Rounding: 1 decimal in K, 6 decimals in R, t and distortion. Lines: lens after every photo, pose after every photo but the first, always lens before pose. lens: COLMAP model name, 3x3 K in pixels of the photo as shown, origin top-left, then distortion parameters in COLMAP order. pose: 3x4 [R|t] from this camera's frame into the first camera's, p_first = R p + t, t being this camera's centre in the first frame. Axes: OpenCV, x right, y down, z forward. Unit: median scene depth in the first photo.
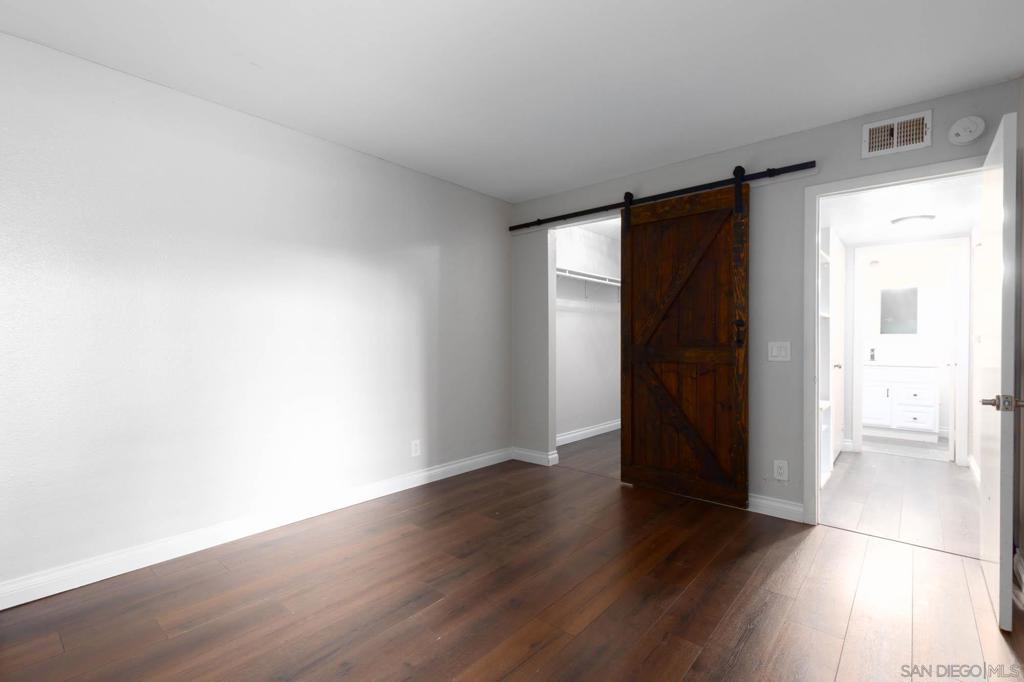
lens RADIAL K [[466.4, 0, 511.7], [0, 466.4, 340.6], [0, 0, 1]] dist [0.003224, 0.000446]
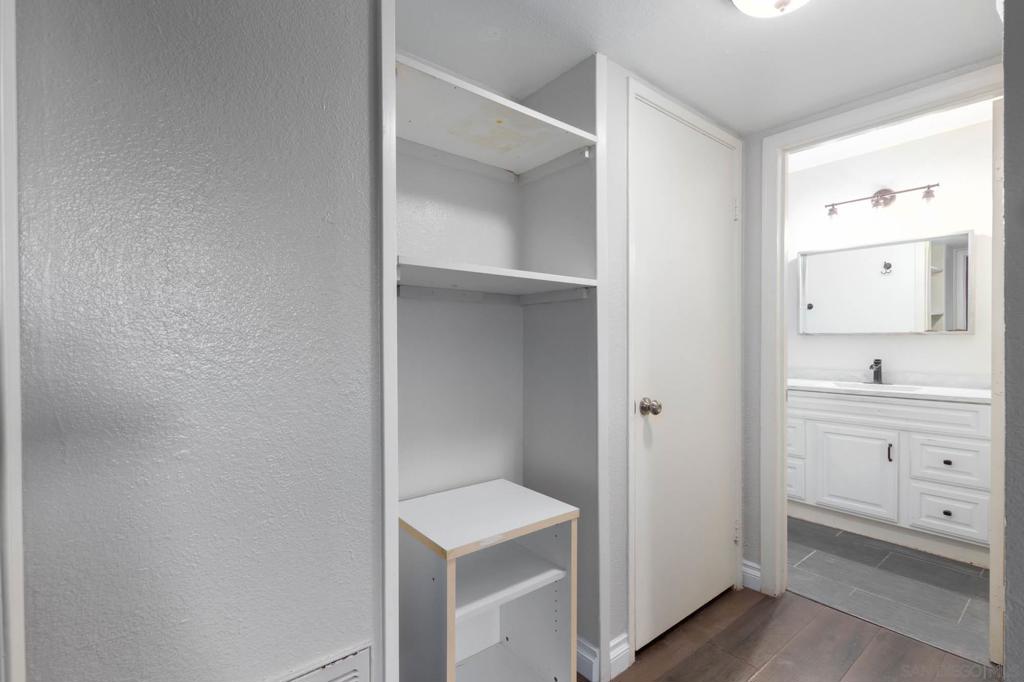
lens RADIAL K [[466.4, 0, 513.8], [0, 466.4, 344.4], [0, 0, 1]] dist [0.003224, 0.000446]
pose [[0.982606, -0.003054, -0.185680, 0.498954], [0.003098, 0.999995, -0.000055, -0.000551], [0.185679, -0.000521, 0.982610, 0.441300]]
